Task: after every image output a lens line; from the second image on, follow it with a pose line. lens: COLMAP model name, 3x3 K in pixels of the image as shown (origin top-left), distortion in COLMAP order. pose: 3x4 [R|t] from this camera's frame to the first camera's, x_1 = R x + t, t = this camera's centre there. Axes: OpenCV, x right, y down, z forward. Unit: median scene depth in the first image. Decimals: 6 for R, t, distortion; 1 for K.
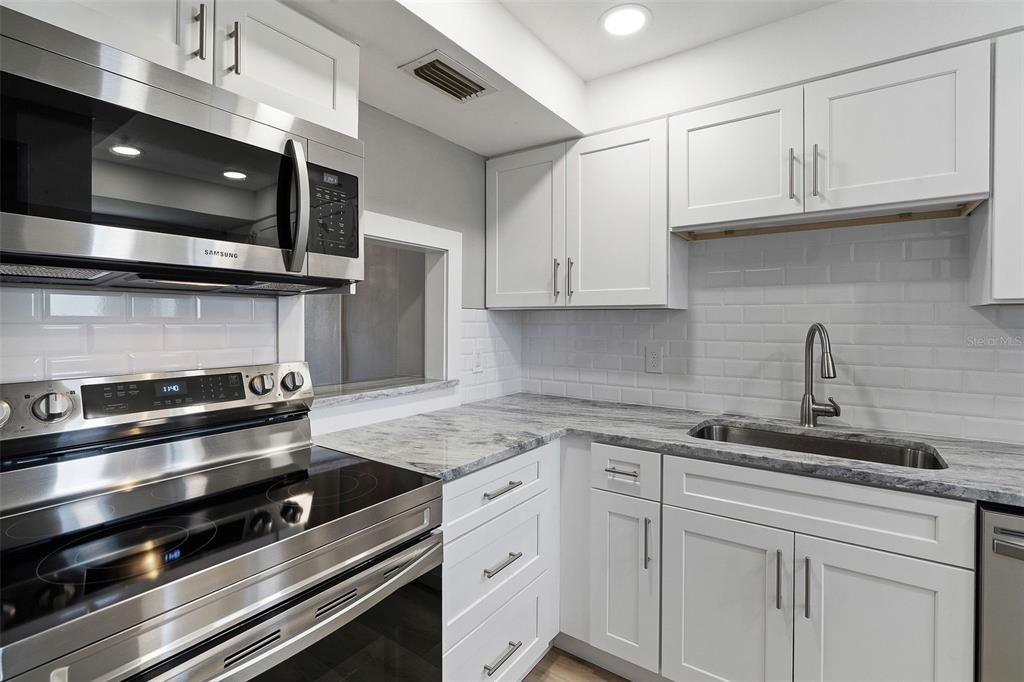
lens RADIAL K [[471.3, 0, 512.7], [0, 471.3, 330.3], [0, 0, 1]] dist [0.004274, 0.000146]
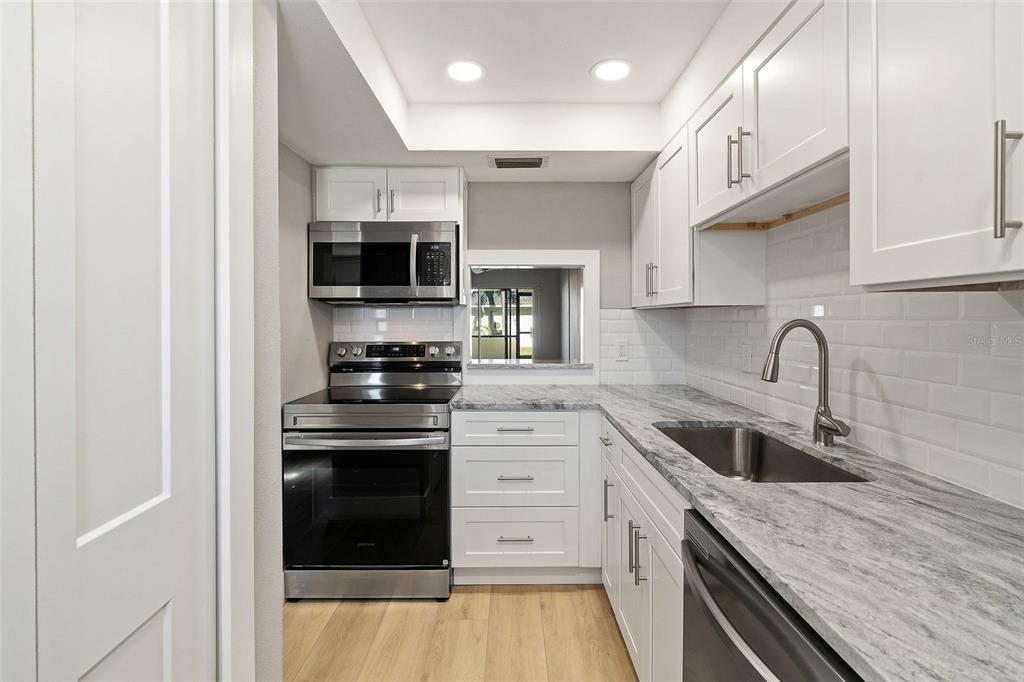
lens RADIAL K [[471.3, 0, 508.8], [0, 471.3, 322.8], [0, 0, 1]] dist [0.004274, 0.000146]
pose [[0.583114, 0.003854, -0.812381, 0.988383], [-0.012942, 0.999906, -0.004546, 0.001059], [0.812287, 0.013164, 0.583109, 0.069198]]
